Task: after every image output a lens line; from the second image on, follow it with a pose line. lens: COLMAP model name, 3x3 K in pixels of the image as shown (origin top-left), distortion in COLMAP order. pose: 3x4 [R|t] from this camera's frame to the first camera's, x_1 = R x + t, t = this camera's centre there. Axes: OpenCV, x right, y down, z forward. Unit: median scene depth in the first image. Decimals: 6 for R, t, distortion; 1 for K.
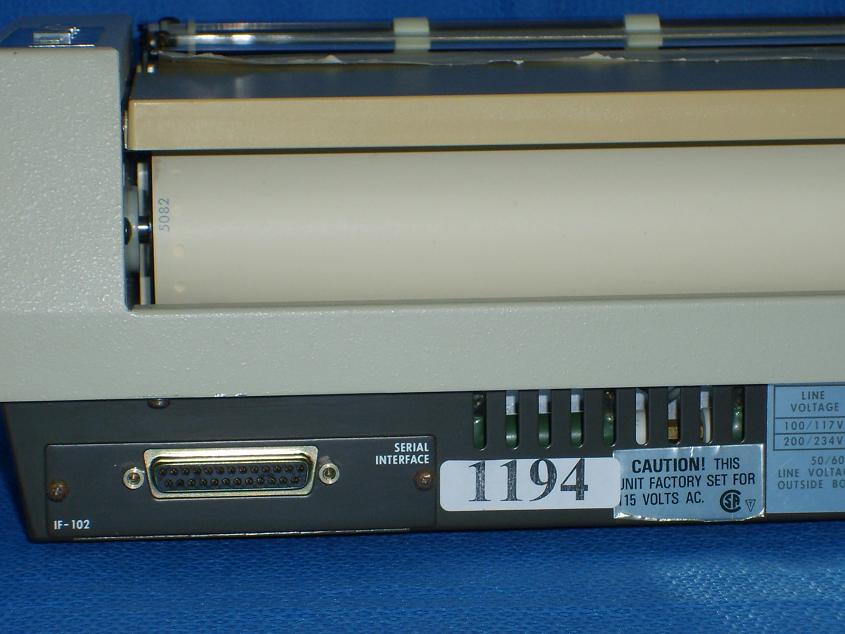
lens RADIAL K [[2596.0, 0, 422.5], [0, 2596.0, 386.9], [0, 0, 1]] dist [0.166095, 3.096046]
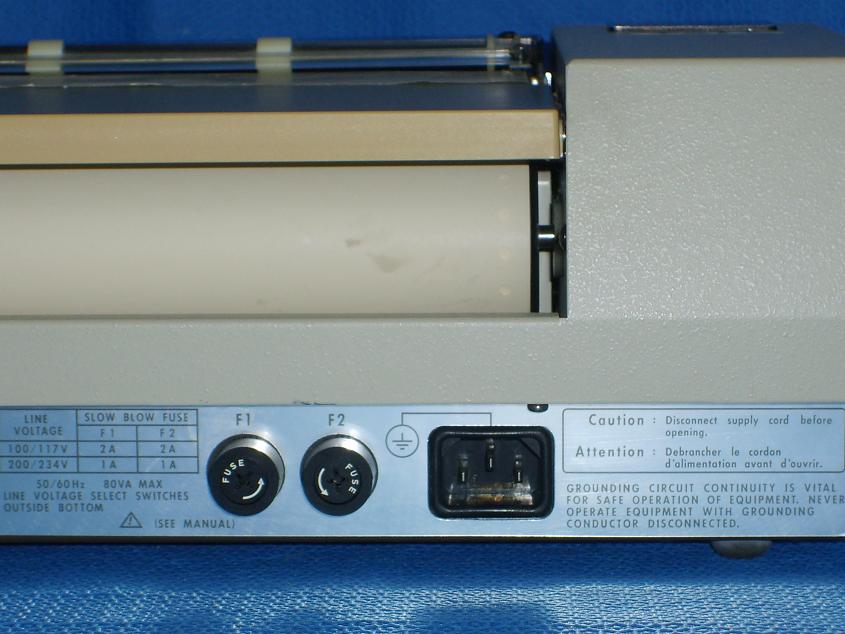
lens RADIAL K [[2579.9, 0, 422.5], [0, 2579.9, 317.0], [0, 0, 1]] dist [0.057833, 0.477549]
pose [[0.974003, 0.015359, -0.226013, 0.516737], [-0.021964, 0.999401, -0.026736, -0.012608], [0.225467, 0.031005, 0.973757, 0.062179]]
